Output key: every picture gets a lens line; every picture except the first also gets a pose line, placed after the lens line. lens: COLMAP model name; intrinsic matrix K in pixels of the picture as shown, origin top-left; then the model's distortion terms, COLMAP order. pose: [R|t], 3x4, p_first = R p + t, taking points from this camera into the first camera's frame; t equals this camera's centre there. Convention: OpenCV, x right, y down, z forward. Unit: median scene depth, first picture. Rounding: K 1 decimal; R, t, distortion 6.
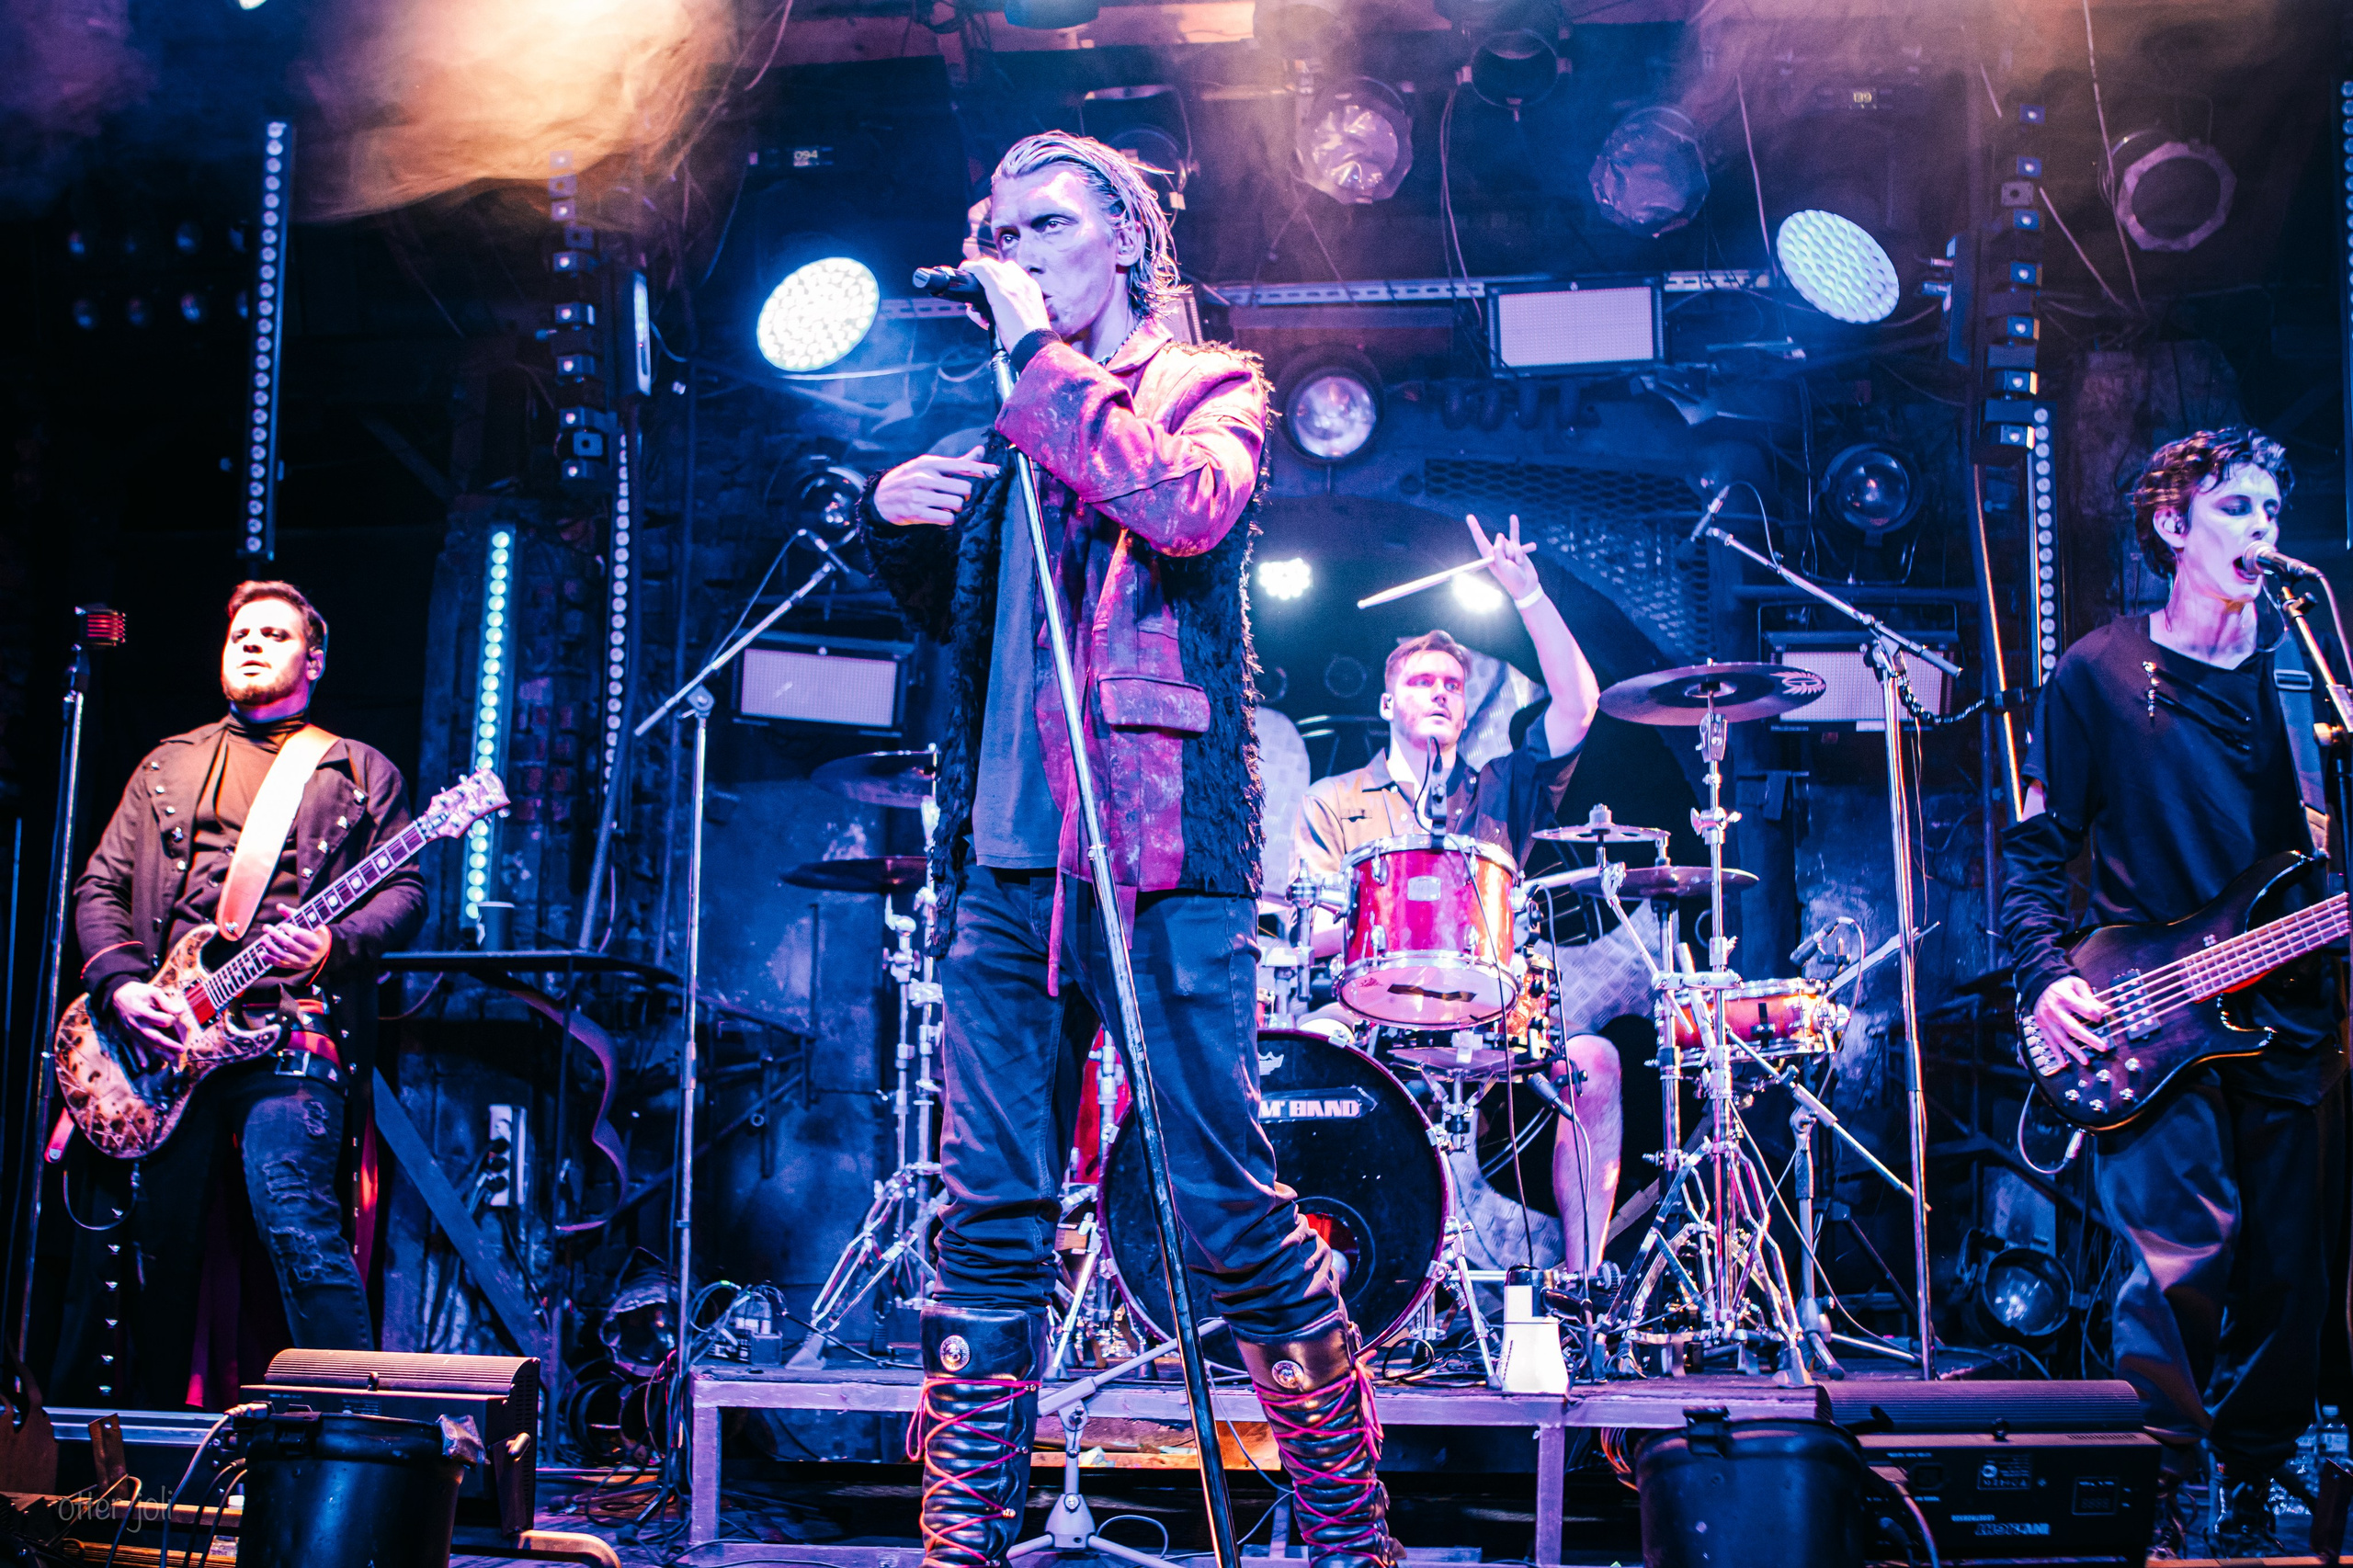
lens RADIAL K [[2710.4, 0, 1176.5], [0, 2710.4, 784.0], [0, 0, 1]] dist [-0.103914, 0.035948]
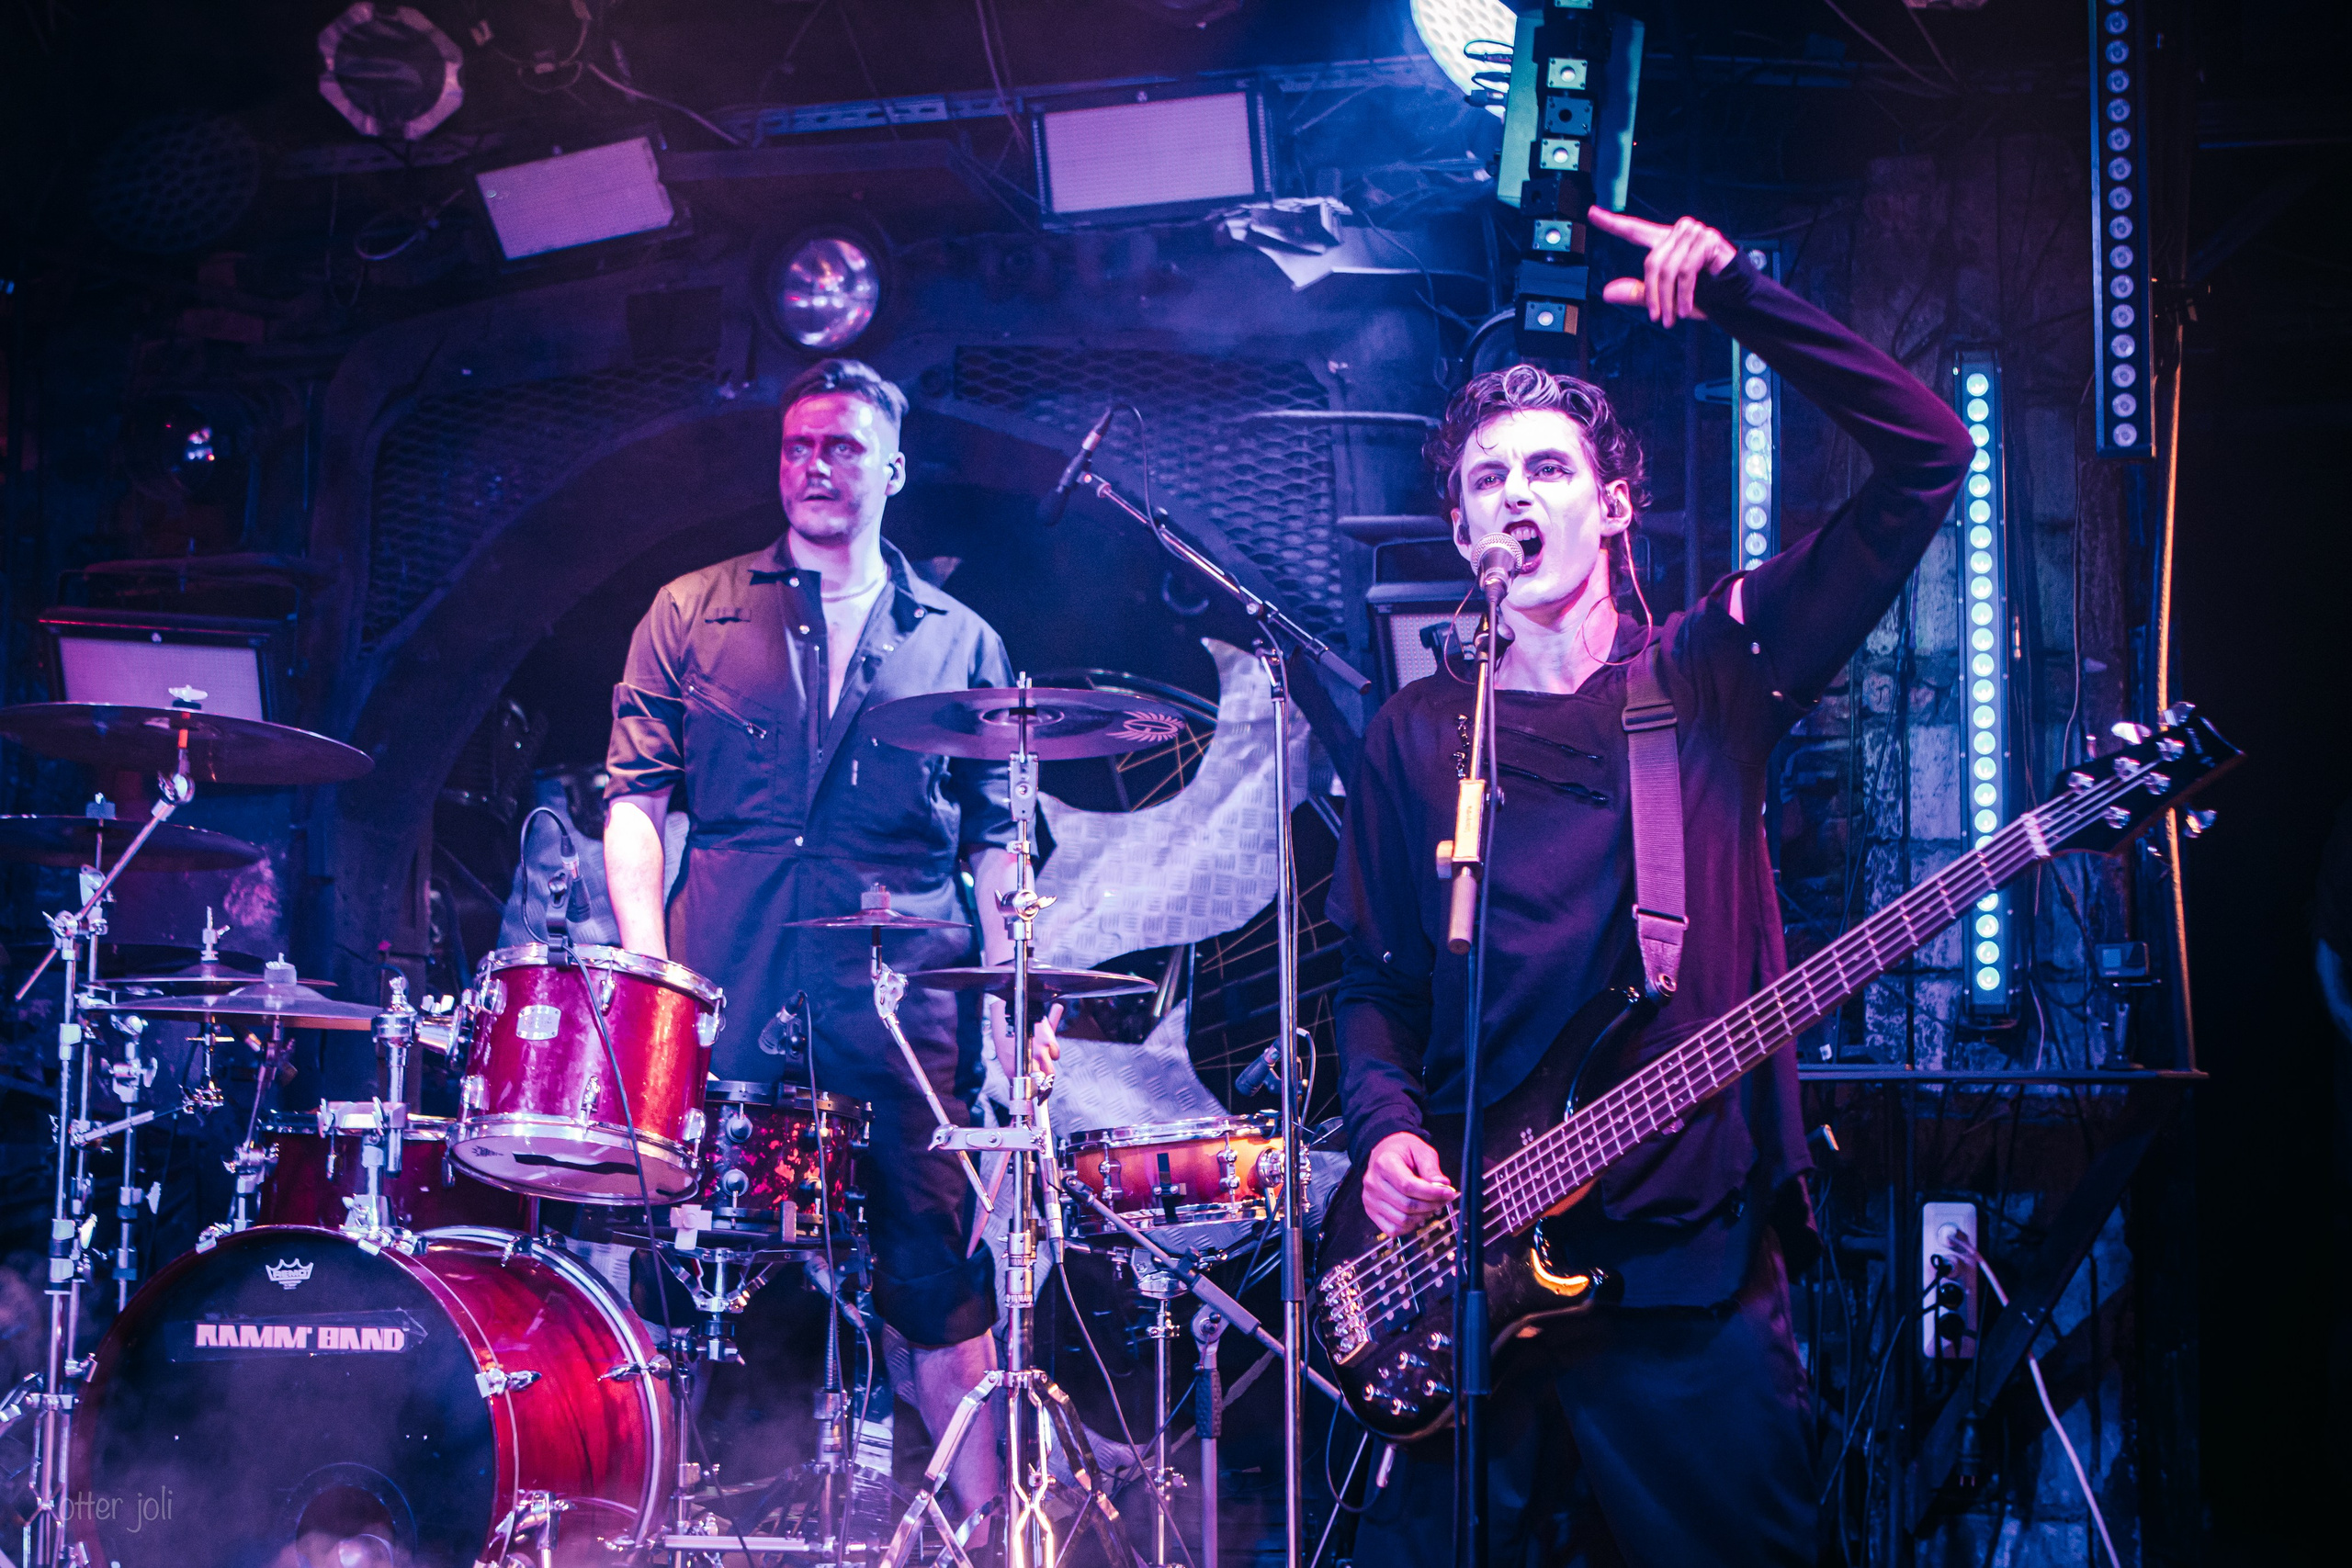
lens RADIAL K [[3390.7, 0, 1223.1], [0, 3390.7, 771.8], [0, 0, 1]] dist [-0.048311, -0.057308]
pose [[0.989137, -0.017658, -0.145935, 0.335732], [0.024414, 0.998705, 0.044630, -0.052237], [0.144958, -0.047708, 0.988287, 0.128018]]
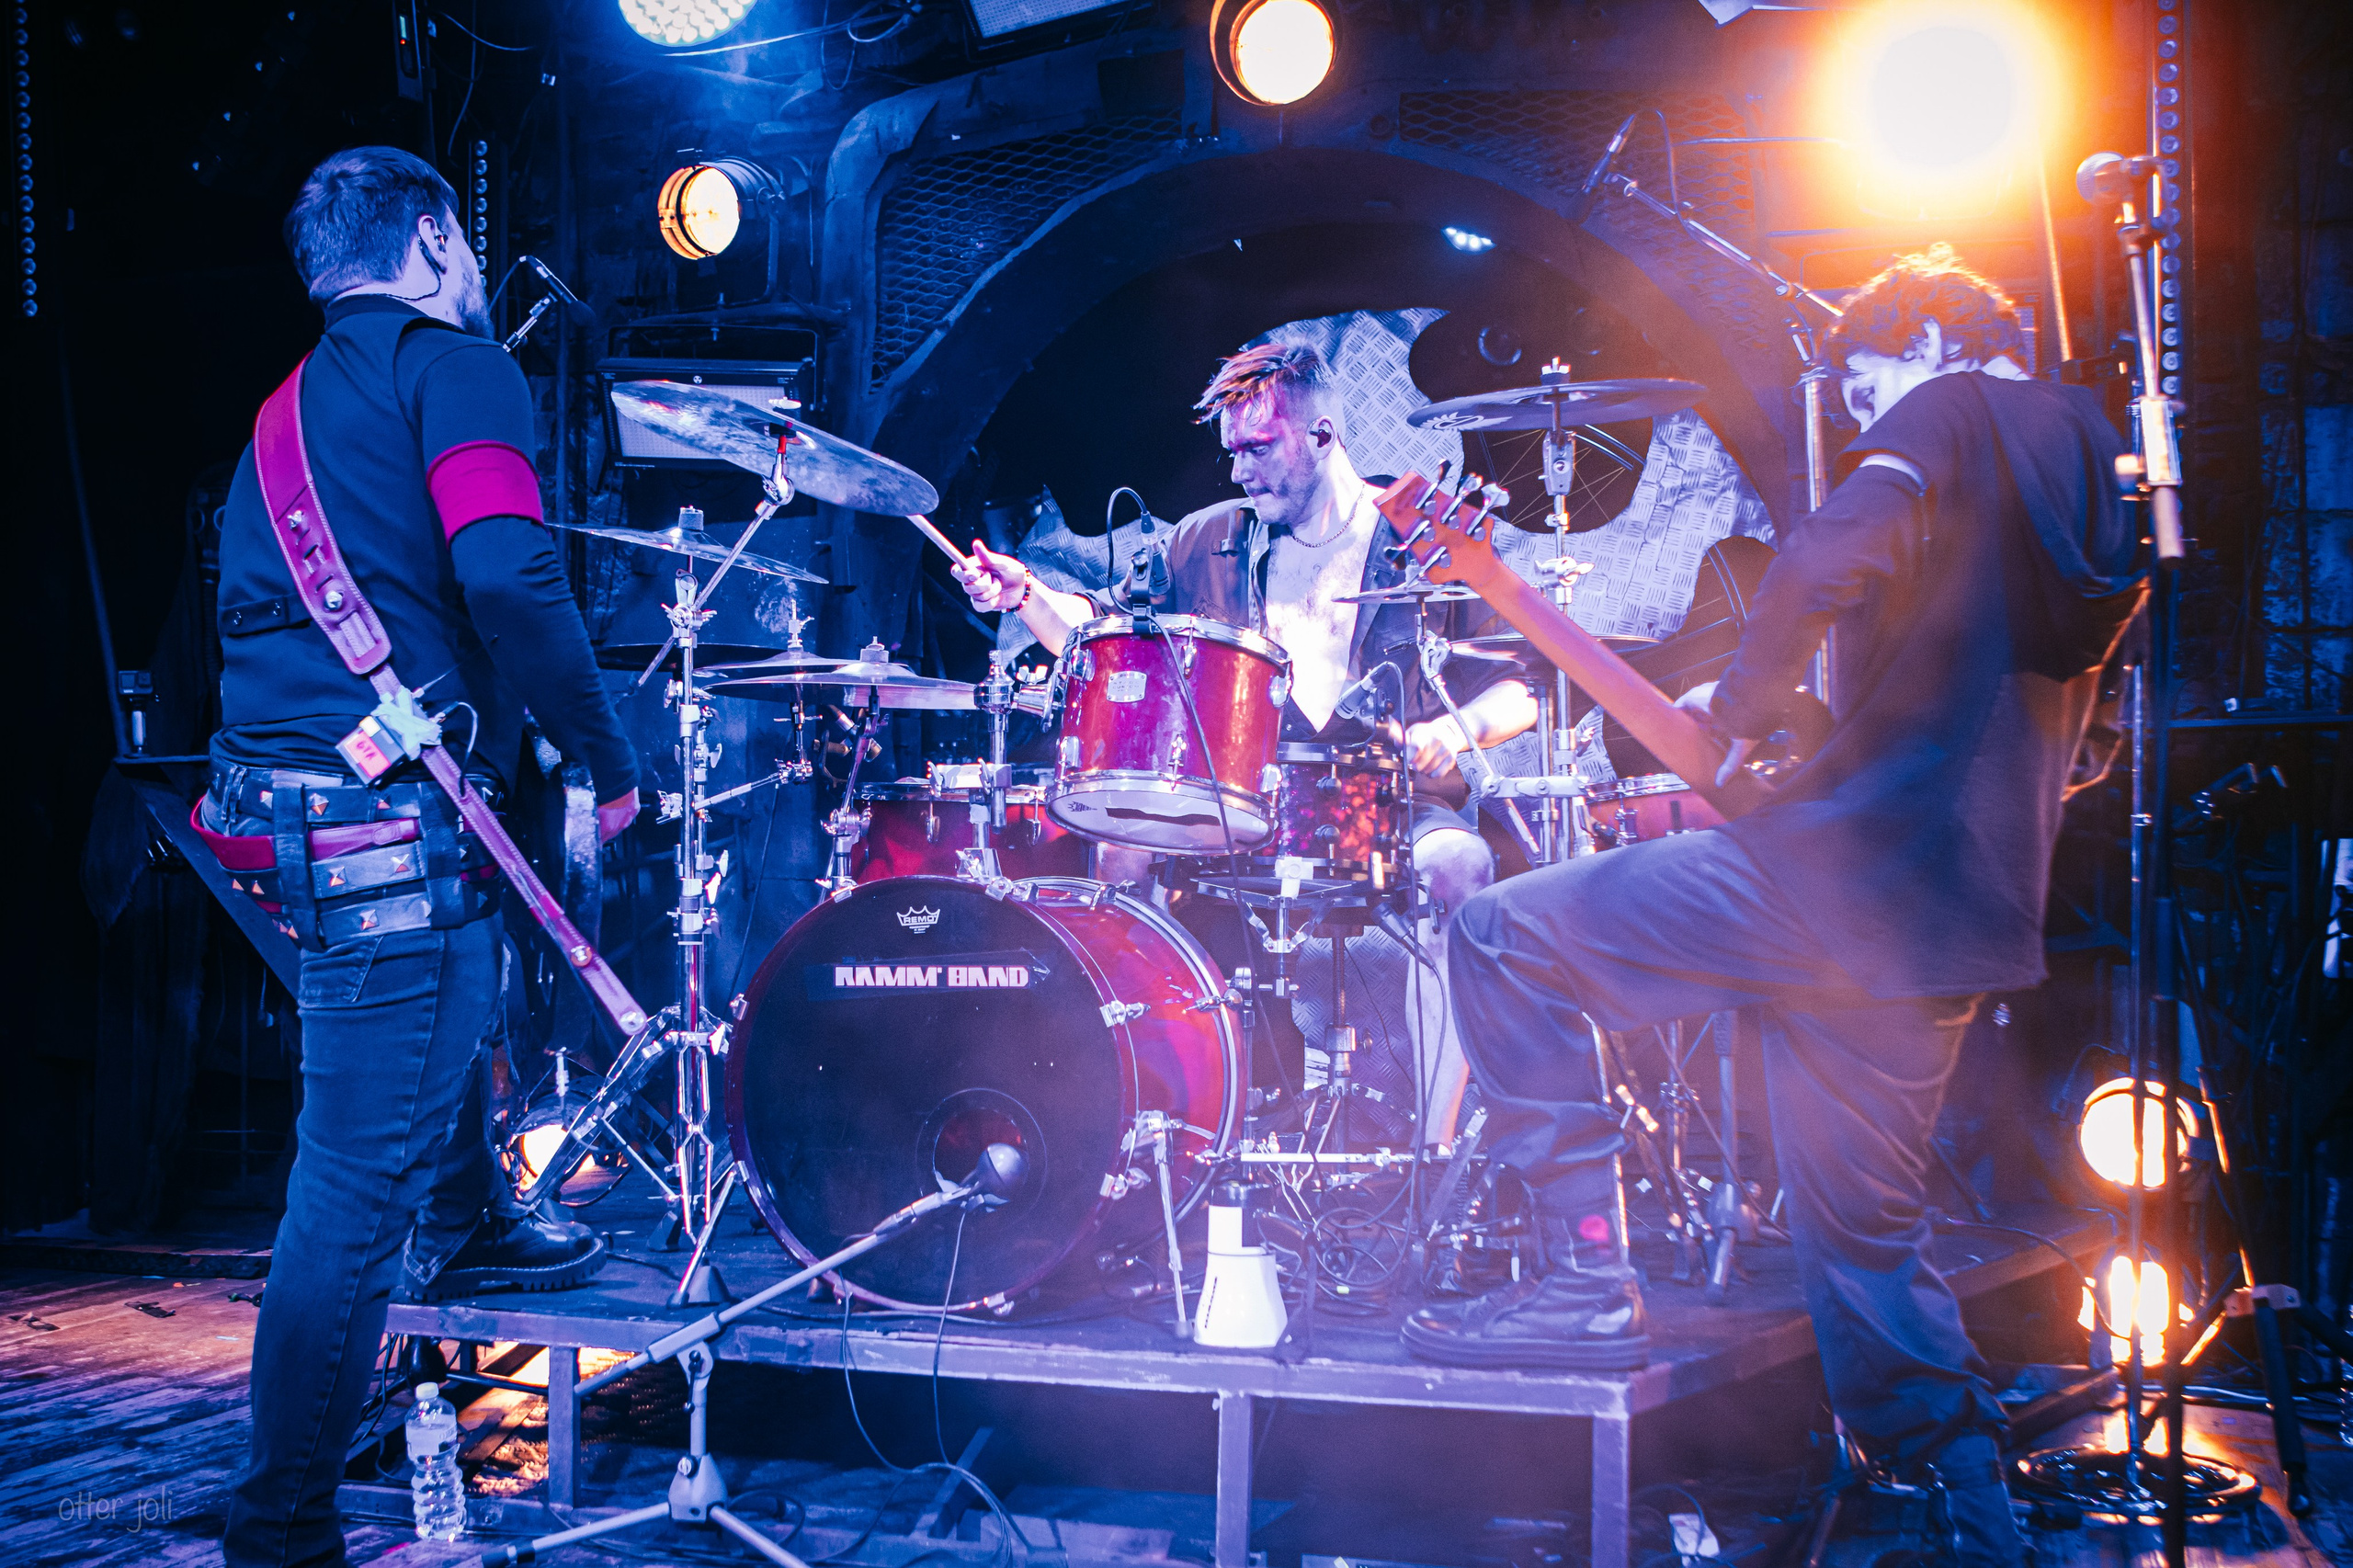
lens RADIAL K [[2710.4, 0, 1176.5], [0, 2710.4, 784.0], [0, 0, 1]] dist [-0.103914, 0.035948]
pose [[0.974214, -0.022692, -0.224482, 0.231915], [0.052992, 0.990112, 0.129887, -0.028098], [0.219315, -0.138434, 0.965783, 0.211938]]
